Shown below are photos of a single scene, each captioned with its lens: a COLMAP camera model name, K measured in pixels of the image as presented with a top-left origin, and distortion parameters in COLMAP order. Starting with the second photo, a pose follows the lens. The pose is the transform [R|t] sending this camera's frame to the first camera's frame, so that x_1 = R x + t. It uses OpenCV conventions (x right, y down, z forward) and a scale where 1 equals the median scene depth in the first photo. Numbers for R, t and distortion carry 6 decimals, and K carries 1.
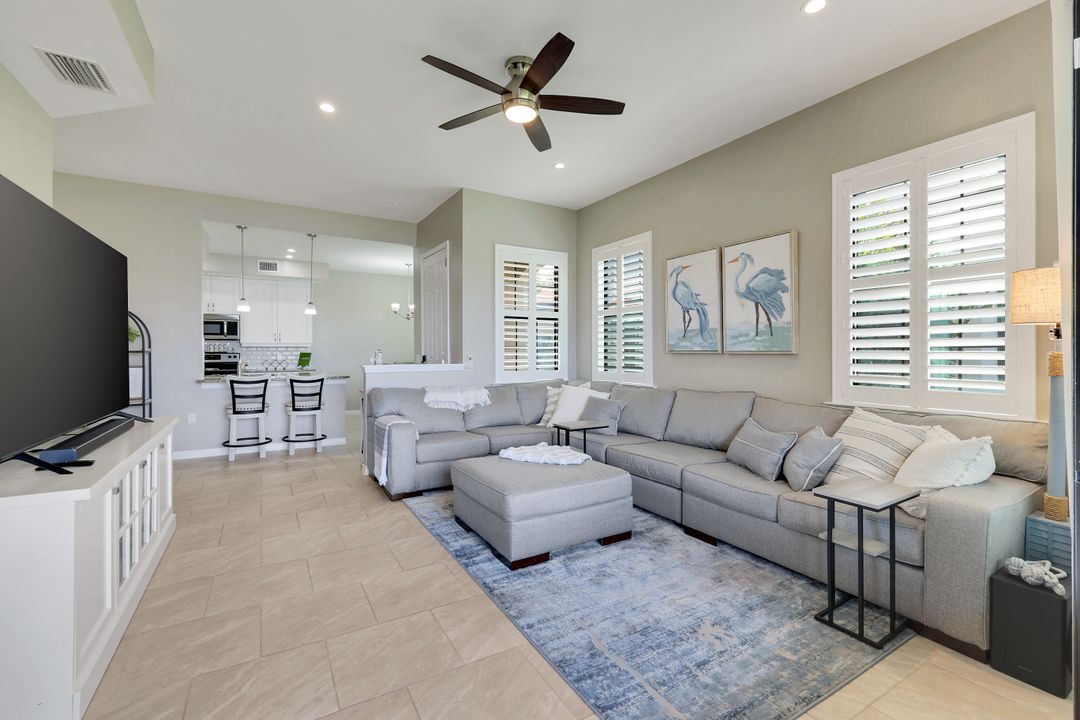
lens RADIAL K [[471.0, 0, 541.3], [0, 471.0, 353.1], [0, 0, 1]] dist [0.005069, -0.000555]
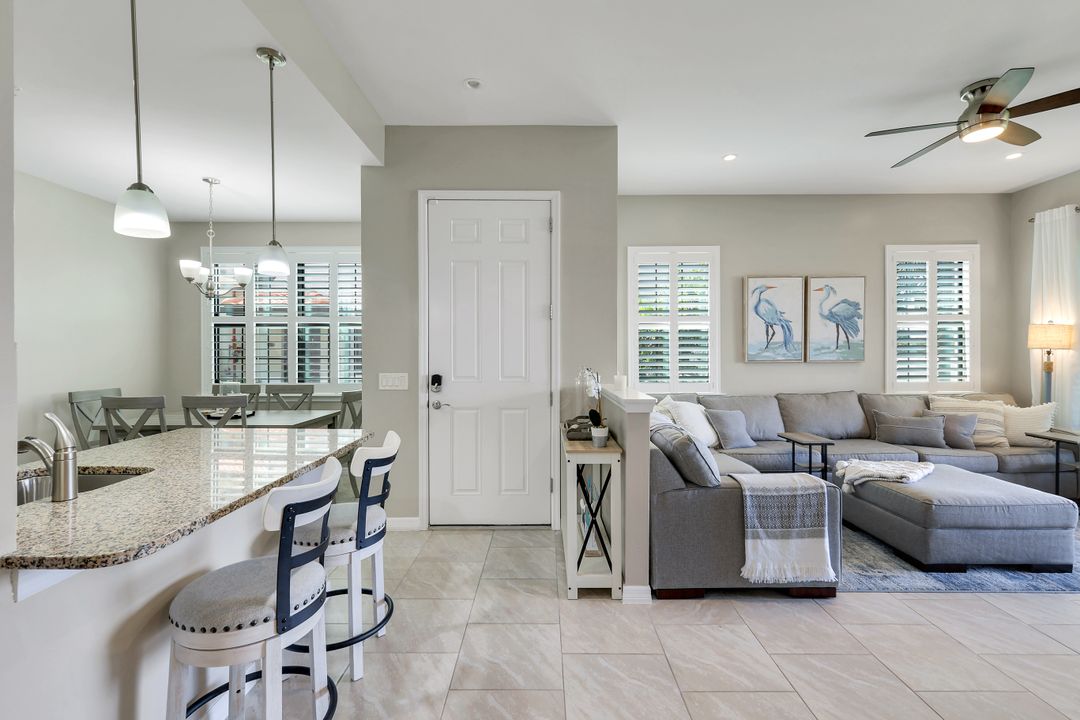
lens RADIAL K [[476.9, 0, 540.4], [0, 476.9, 348.0], [0, 0, 1]] dist [0.003591, -0.000029]
pose [[0.507873, 0.001321, 0.861431, -0.940609], [0.006533, 0.999964, -0.005386, -0.030861], [-0.861407, 0.008363, 0.507846, 0.859167]]
